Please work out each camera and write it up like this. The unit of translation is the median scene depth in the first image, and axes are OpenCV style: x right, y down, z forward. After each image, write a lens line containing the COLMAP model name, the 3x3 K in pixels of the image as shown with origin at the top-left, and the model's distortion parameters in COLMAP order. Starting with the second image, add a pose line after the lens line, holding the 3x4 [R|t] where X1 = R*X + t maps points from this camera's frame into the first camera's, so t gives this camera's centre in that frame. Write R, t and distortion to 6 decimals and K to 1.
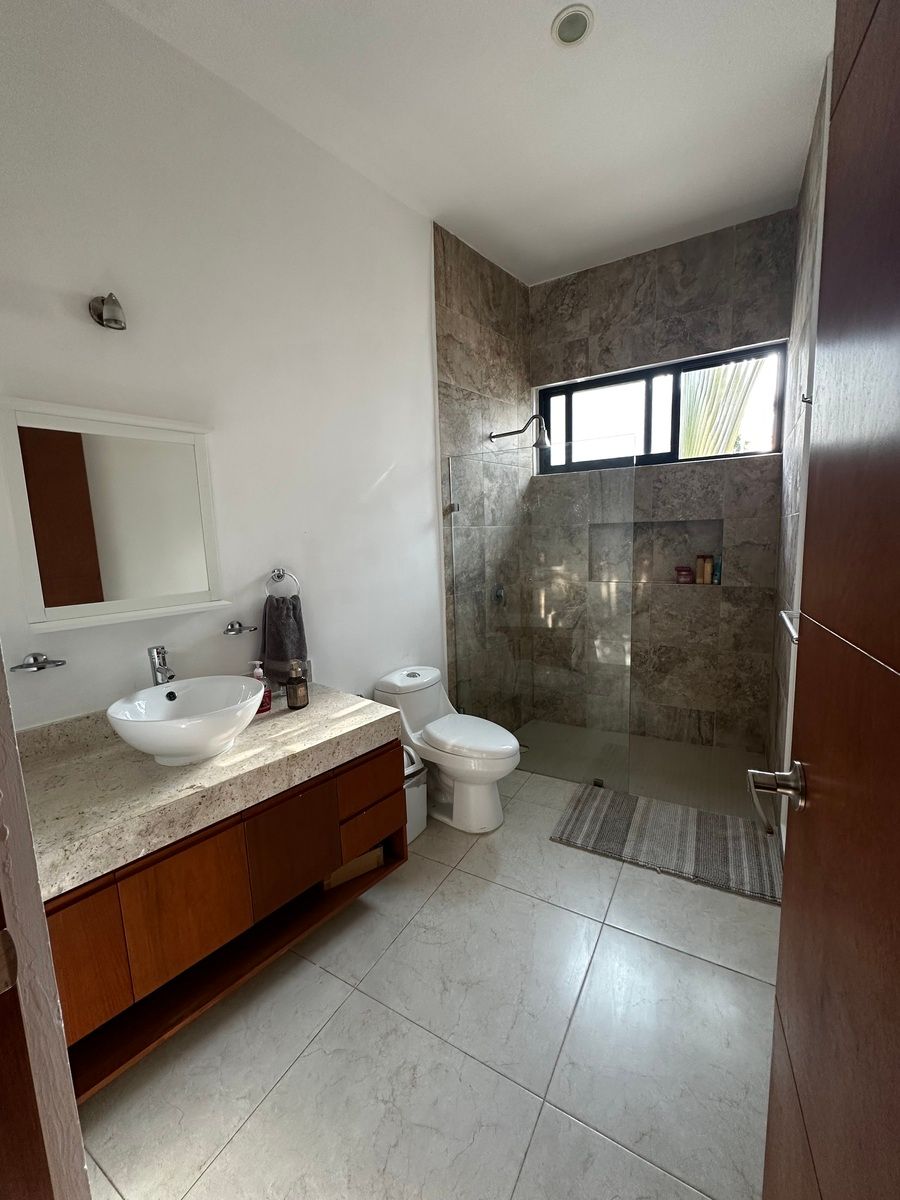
lens RADIAL K [[477.1, 0, 450.0], [0, 477.1, 600.0], [0, 0, 1]] dist [0.001601, -0.000195]
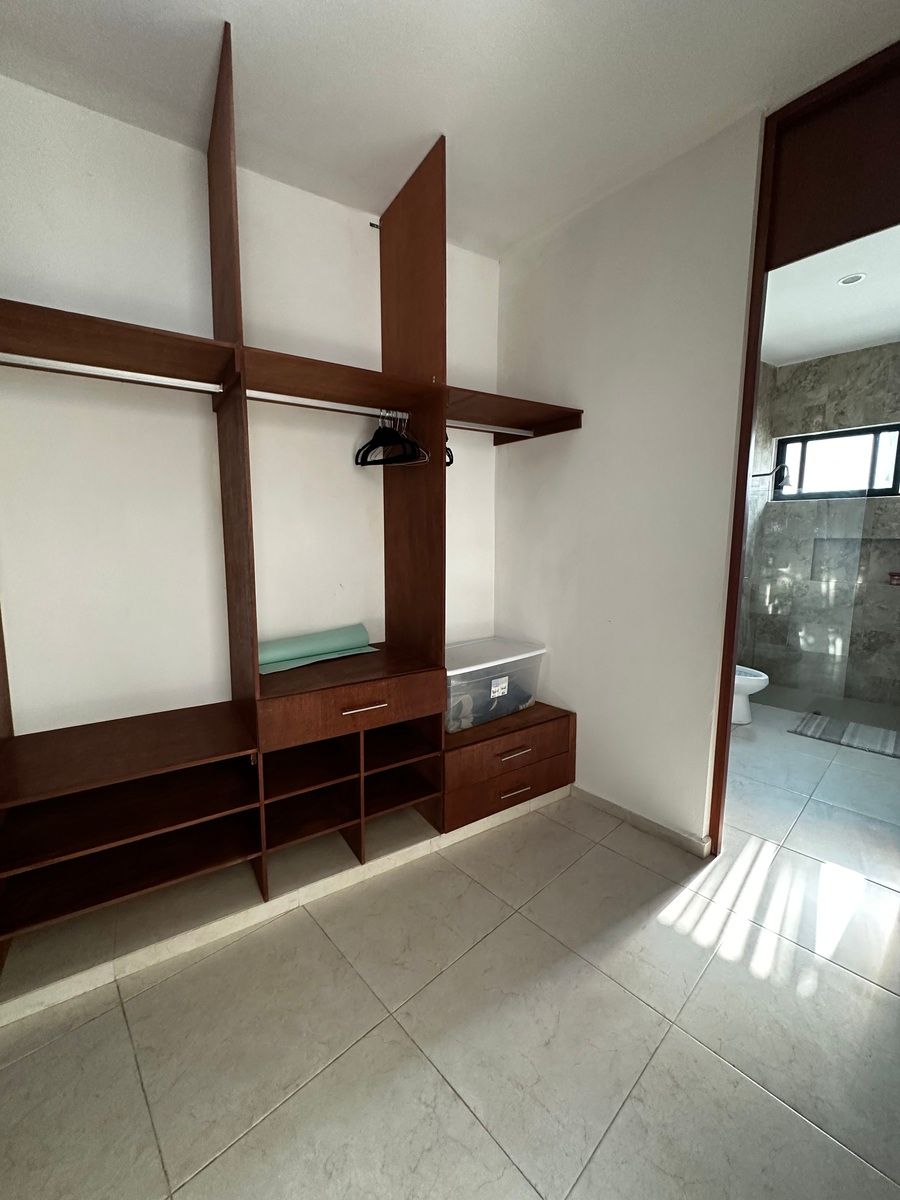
lens RADIAL K [[477.1, 0, 450.0], [0, 477.1, 600.0], [0, 0, 1]] dist [0.001601, -0.000195]
pose [[0.958324, 0.065815, -0.278000, -0.322606], [-0.062960, 0.997831, 0.019193, 0.057623], [0.278660, -0.000890, 0.960389, -0.614837]]
